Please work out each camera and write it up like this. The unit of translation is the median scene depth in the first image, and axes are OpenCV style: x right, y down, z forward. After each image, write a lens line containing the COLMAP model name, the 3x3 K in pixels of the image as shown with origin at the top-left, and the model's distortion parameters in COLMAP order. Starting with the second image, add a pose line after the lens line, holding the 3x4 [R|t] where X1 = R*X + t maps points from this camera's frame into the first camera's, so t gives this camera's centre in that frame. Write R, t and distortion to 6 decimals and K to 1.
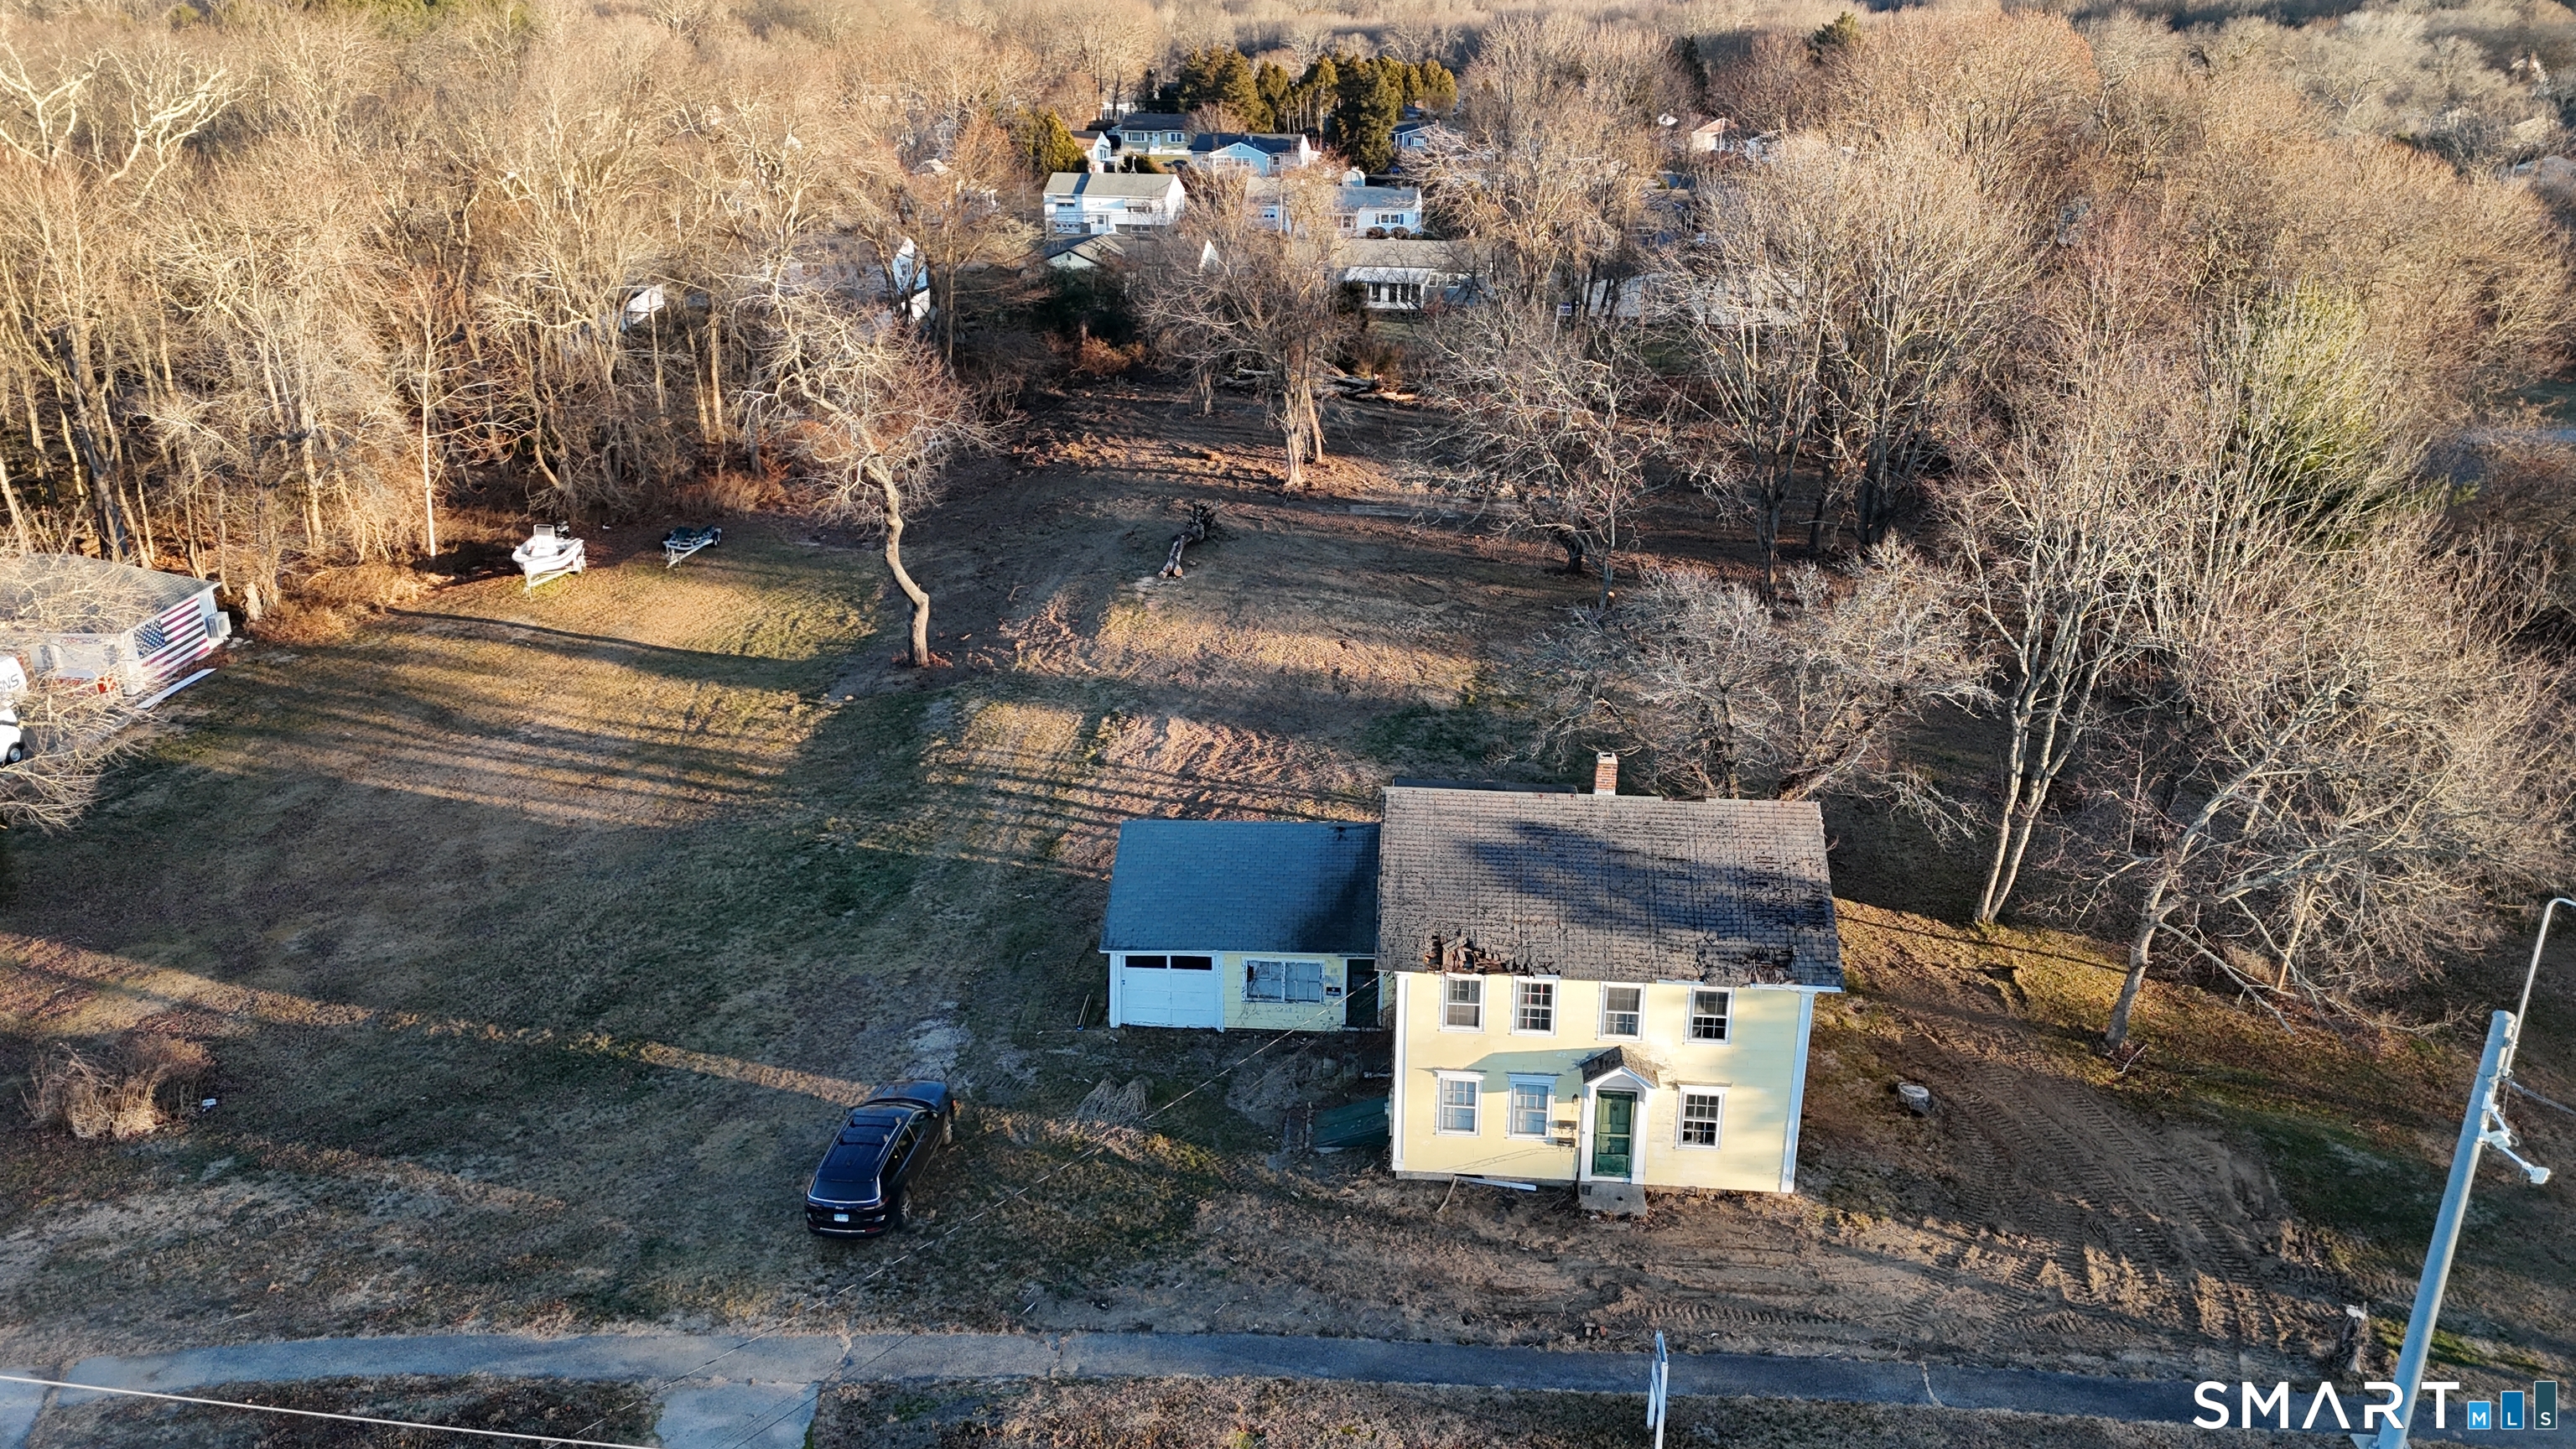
lens RADIAL K [[1883.0, 0, 1291.6], [0, 1883.0, 681.8], [0, 0, 1]] dist [0.098134, -0.095906]
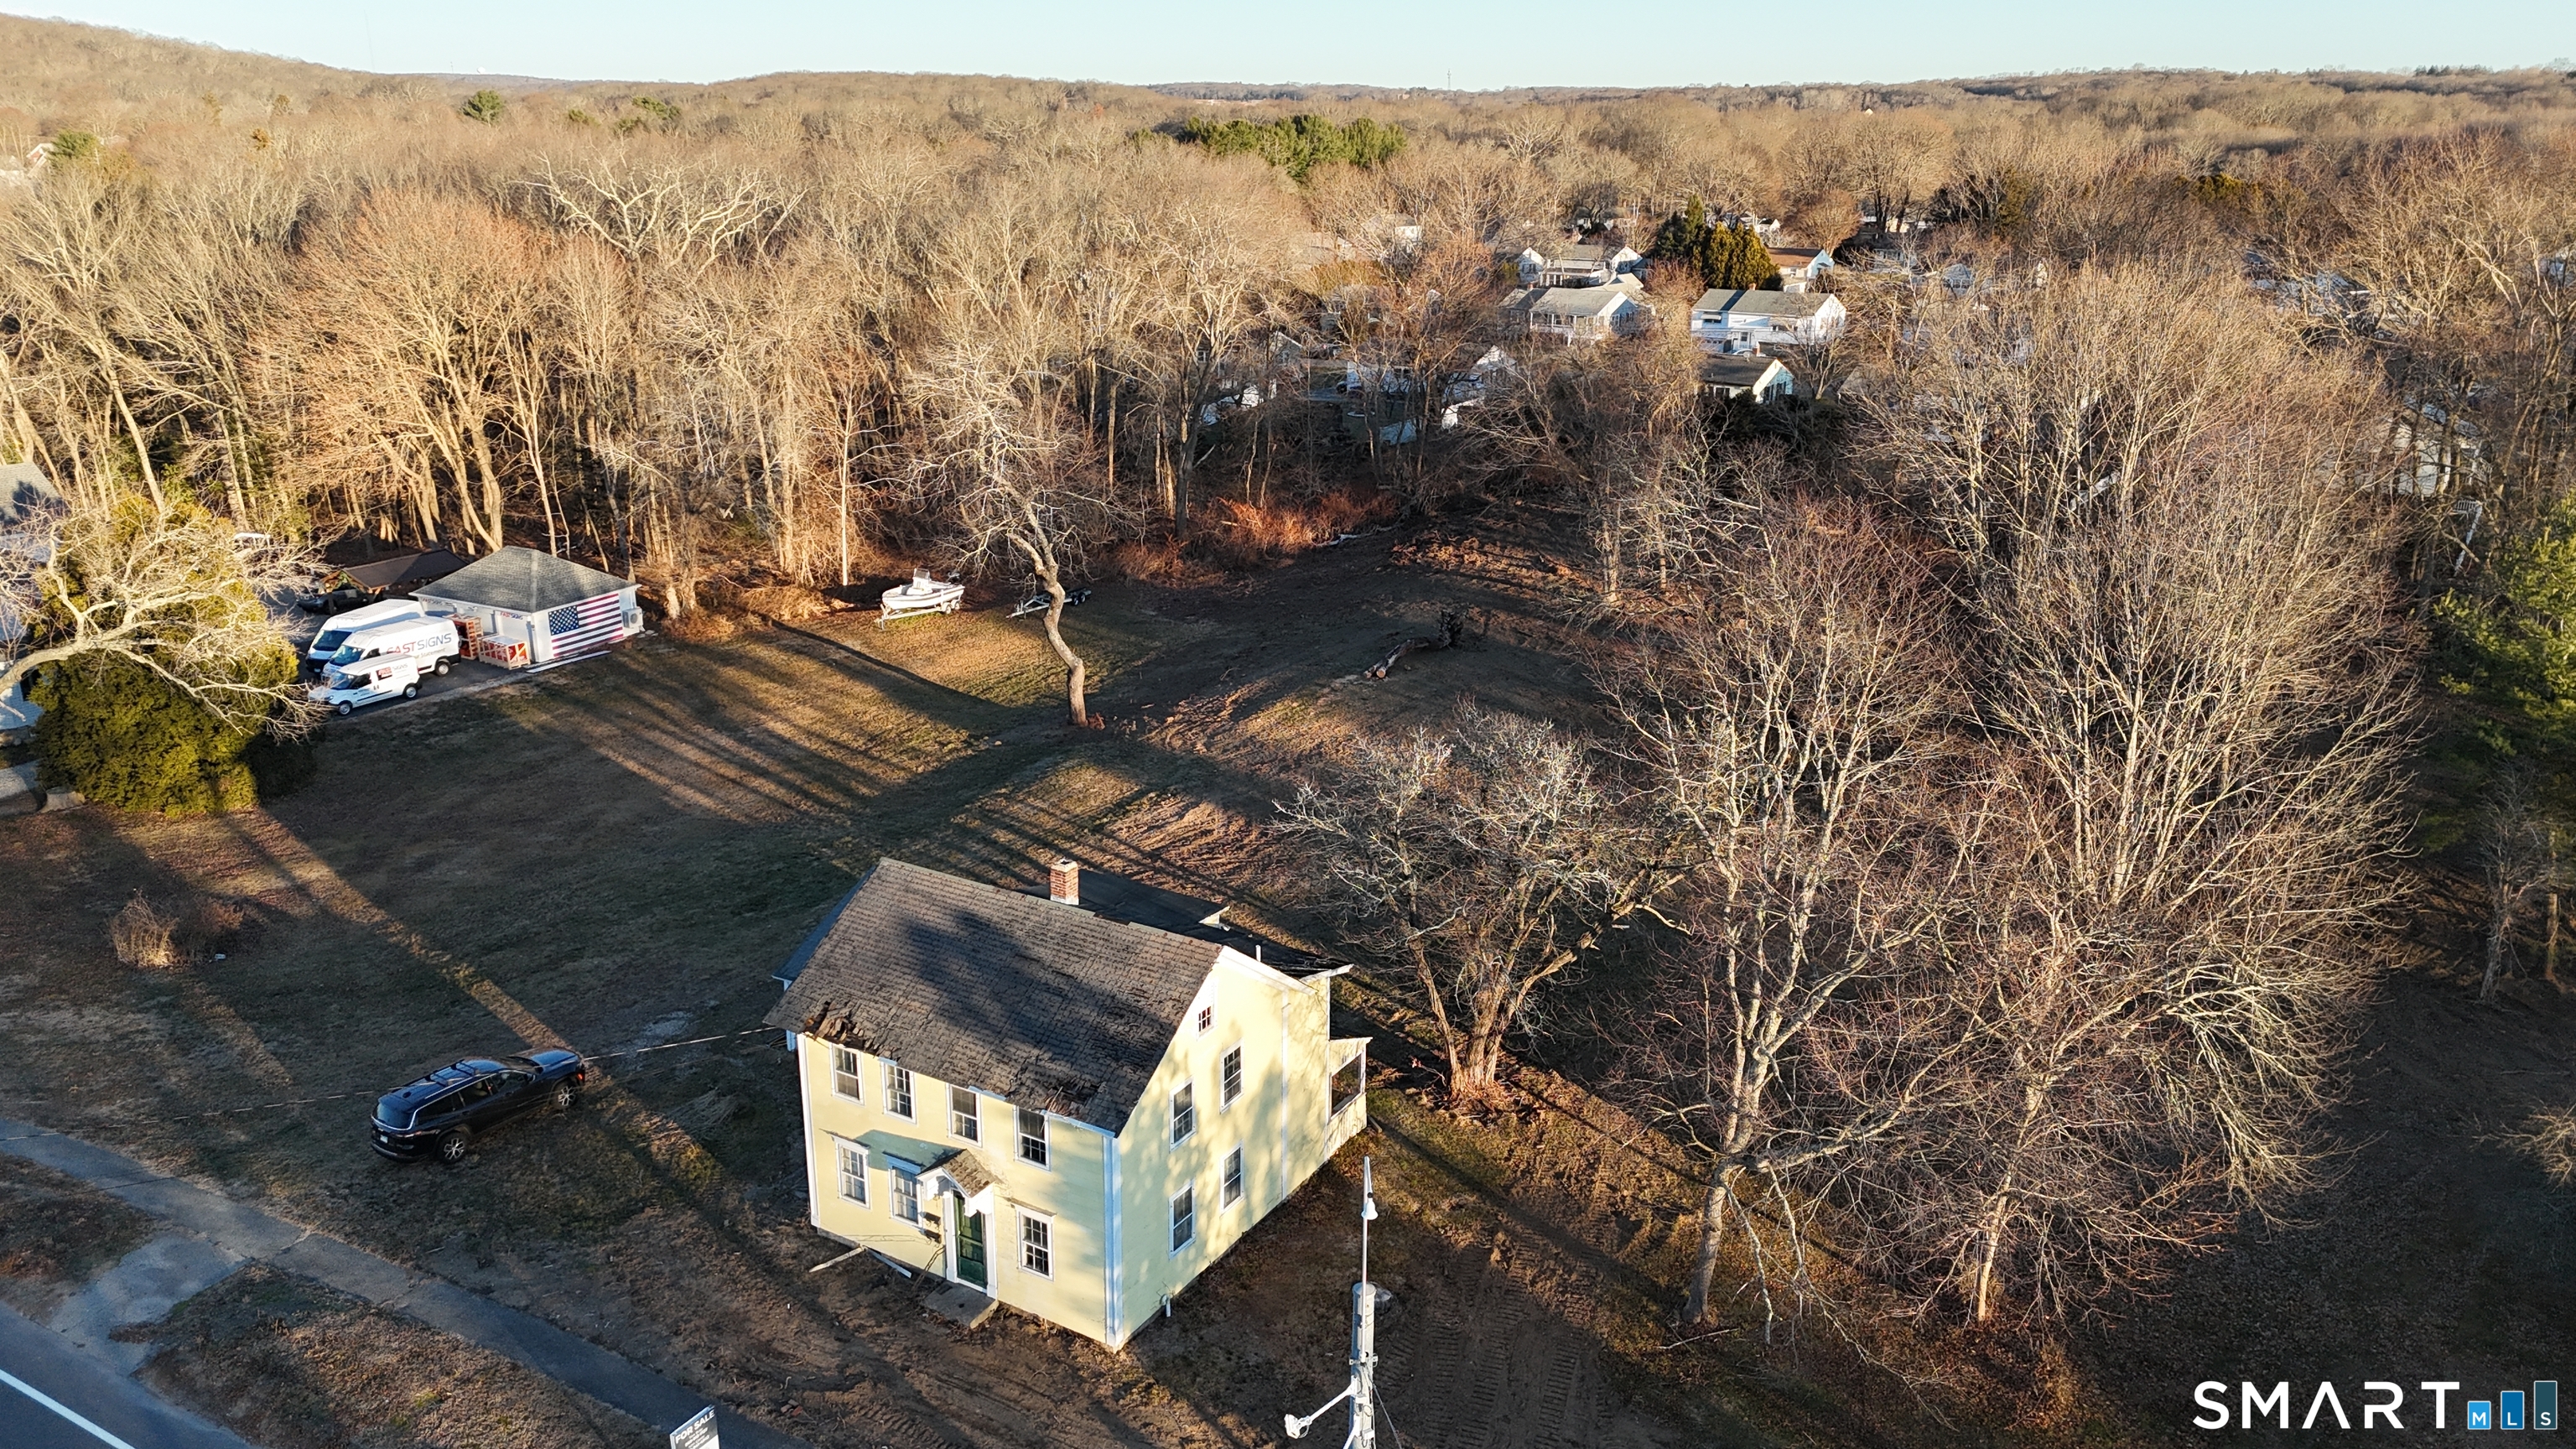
lens RADIAL K [[1868.7, 0, 1288.0], [0, 1868.7, 724.5], [0, 0, 1]] dist [0.083673, -0.071553]
pose [[0.887137, 0.135936, -0.441032, 0.573468], [-0.150702, 0.988578, 0.001565, -0.042526], [0.436207, 0.065077, 0.897490, 0.141545]]
